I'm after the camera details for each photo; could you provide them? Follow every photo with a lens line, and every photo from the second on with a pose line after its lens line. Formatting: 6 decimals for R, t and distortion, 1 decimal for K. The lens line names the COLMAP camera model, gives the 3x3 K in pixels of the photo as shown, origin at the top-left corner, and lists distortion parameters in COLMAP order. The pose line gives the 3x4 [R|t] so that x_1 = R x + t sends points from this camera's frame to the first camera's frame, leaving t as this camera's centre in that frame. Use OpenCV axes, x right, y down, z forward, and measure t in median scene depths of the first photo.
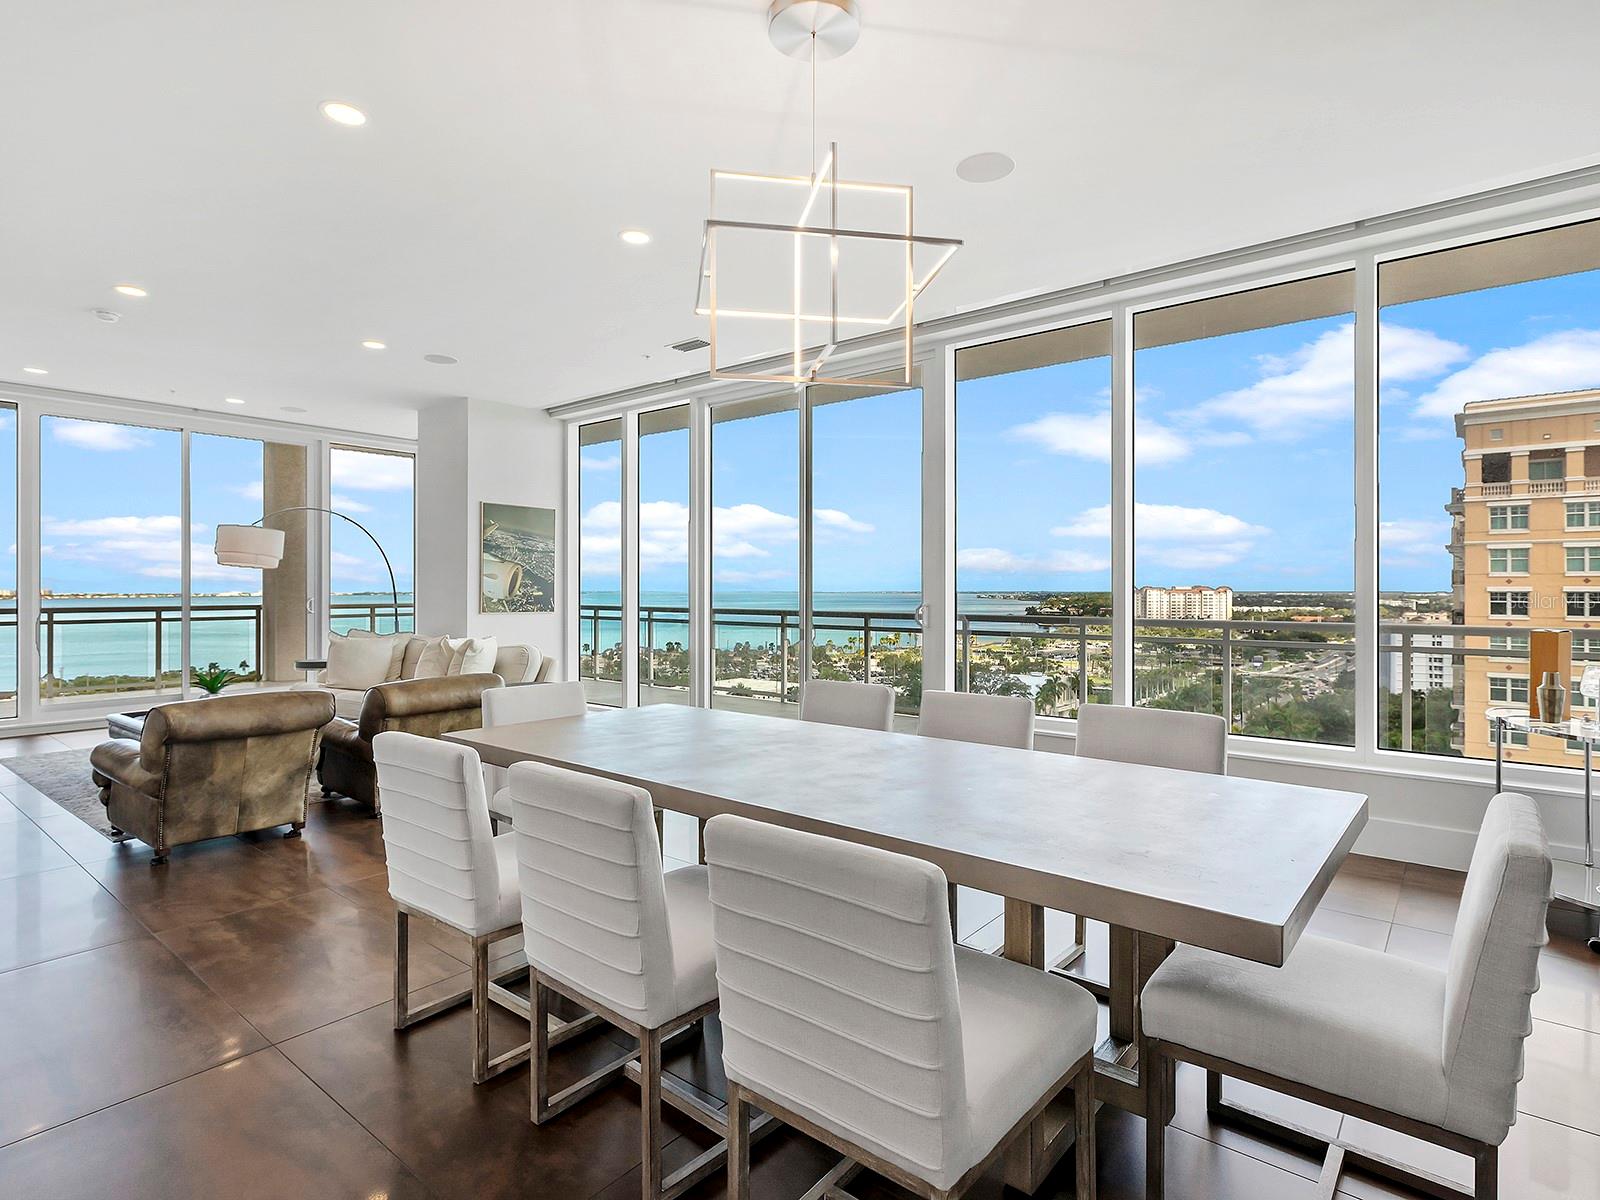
lens RADIAL K [[829.1, 0, 815.1], [0, 829.1, 592.7], [0, 0, 1]] dist [0.002025, -0.003538]
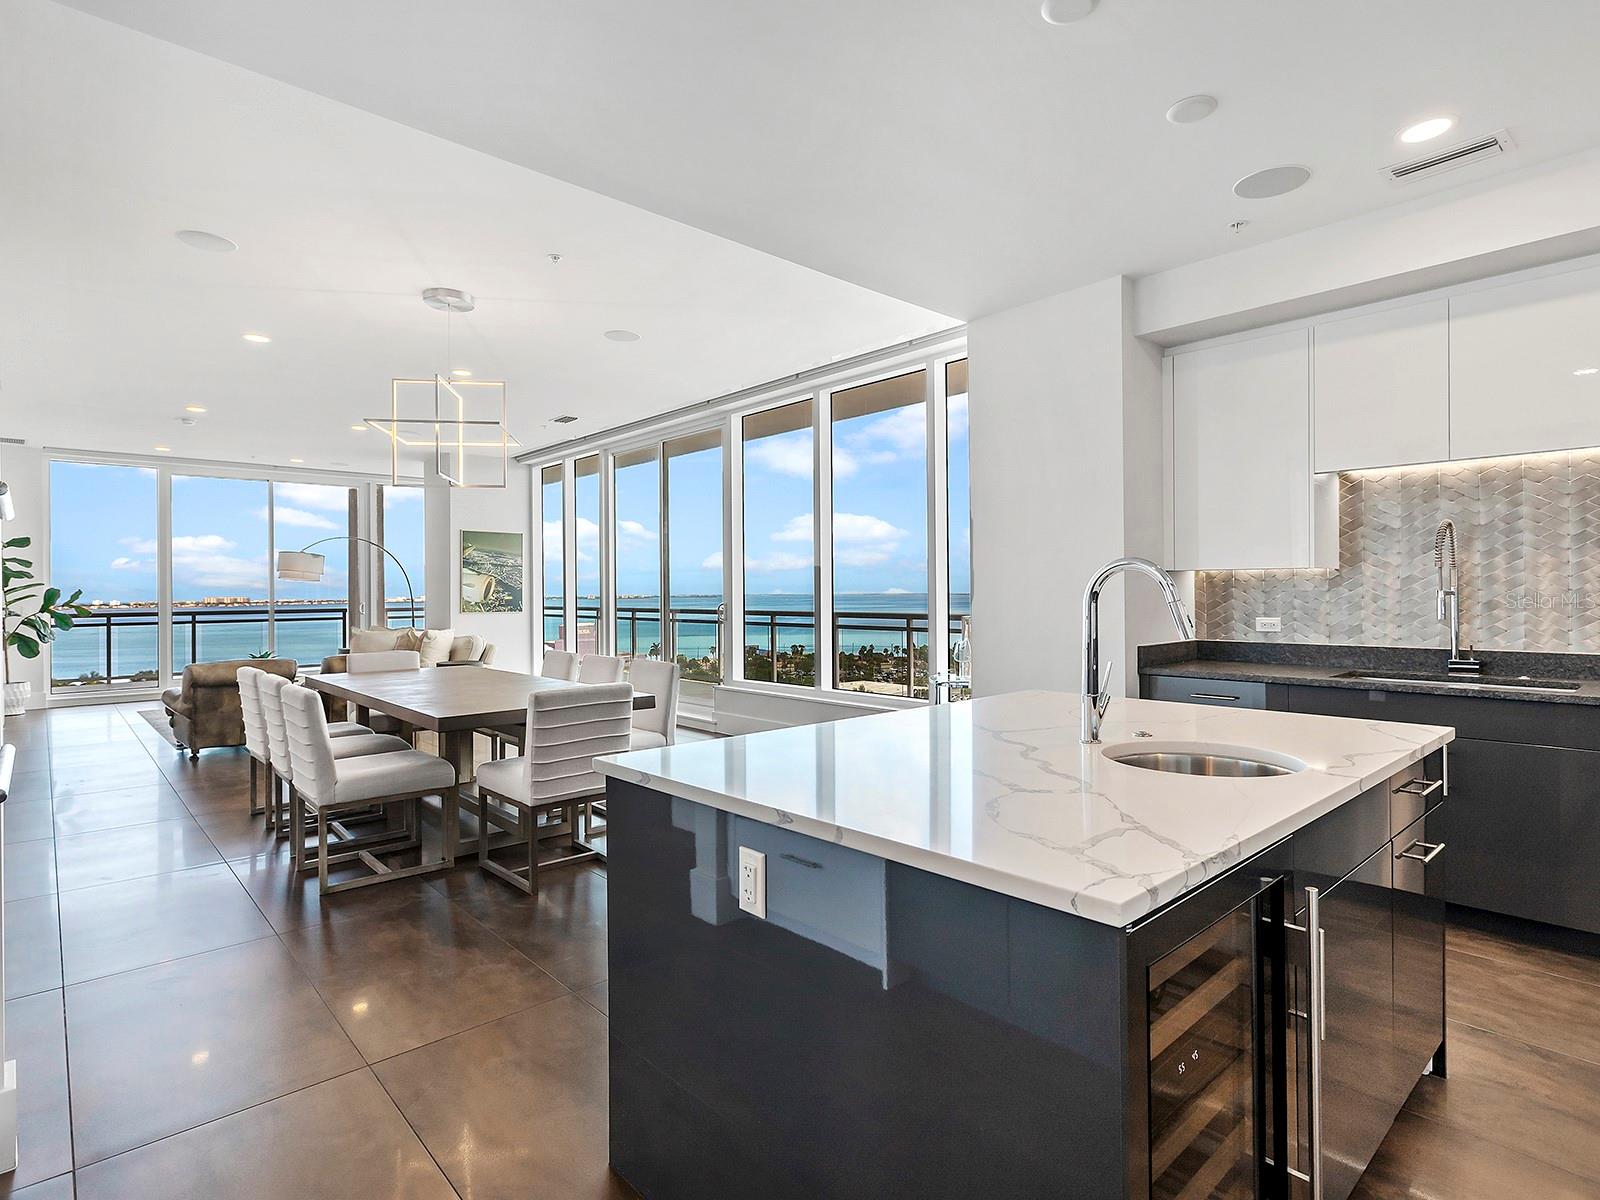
lens RADIAL K [[829.1, 0, 832.7], [0, 829.1, 597.2], [0, 0, 1]] dist [0.002025, -0.003538]
pose [[0.991163, -0.007983, -0.132411, 0.267899], [0.008145, 0.999967, 0.000681, 0.002552], [0.132401, -0.001753, 0.991195, -0.181325]]
